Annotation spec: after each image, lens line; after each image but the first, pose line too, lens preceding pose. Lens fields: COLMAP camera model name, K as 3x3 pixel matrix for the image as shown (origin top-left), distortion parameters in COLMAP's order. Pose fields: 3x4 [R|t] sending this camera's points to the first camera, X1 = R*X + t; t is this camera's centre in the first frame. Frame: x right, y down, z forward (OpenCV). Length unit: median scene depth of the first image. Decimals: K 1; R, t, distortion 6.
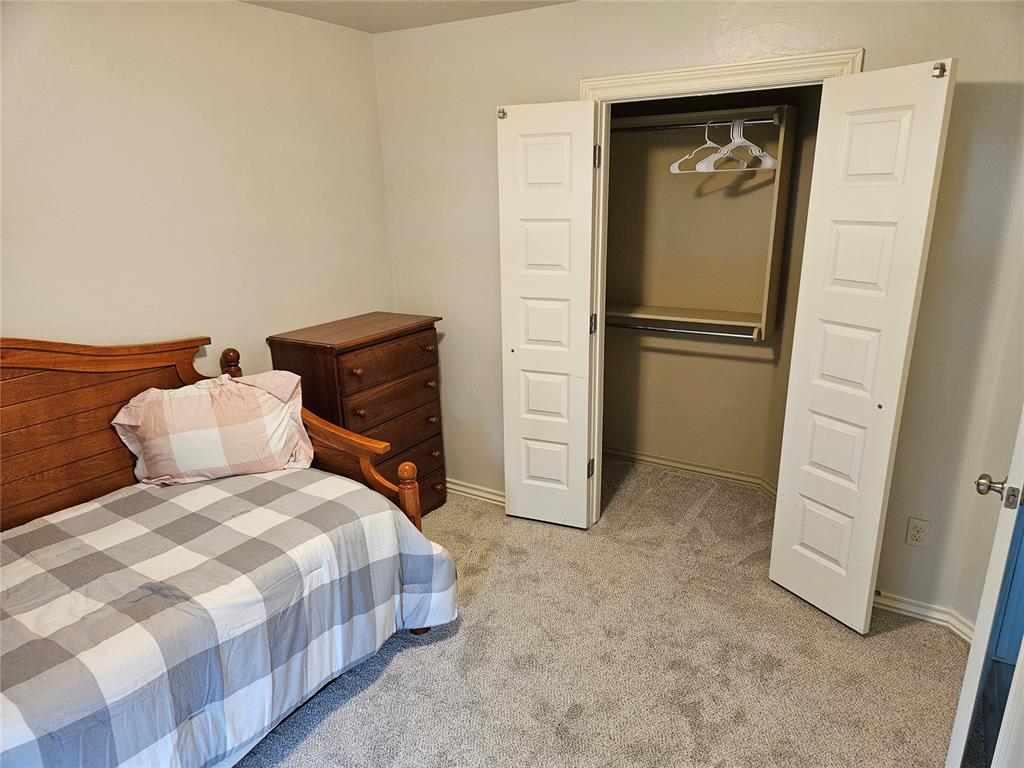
lens RADIAL K [[676.3, 0, 505.9], [0, 676.3, 385.4], [0, 0, 1]] dist [0.094008, -0.081968]
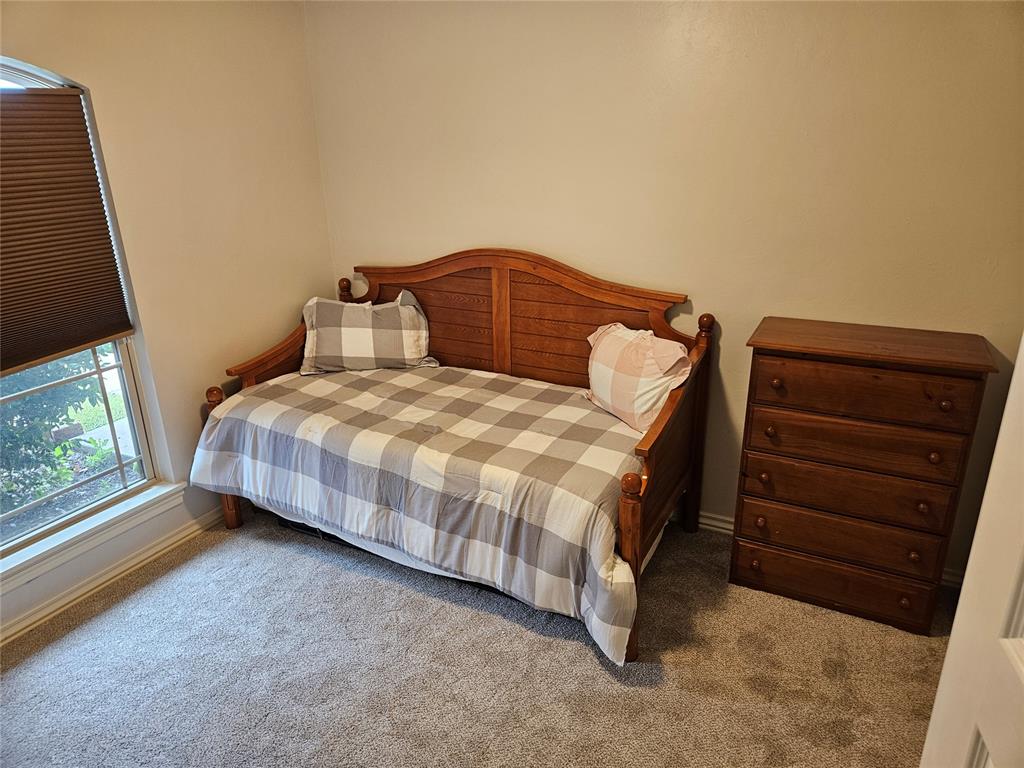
lens RADIAL K [[676.3, 0, 505.9], [0, 676.3, 385.4], [0, 0, 1]] dist [0.094008, -0.081968]
pose [[0.084798, 0.364517, -0.927328, 0.702348], [-0.264998, 0.905412, 0.331670, -0.275507], [0.960513, 0.217616, 0.173373, 0.733127]]
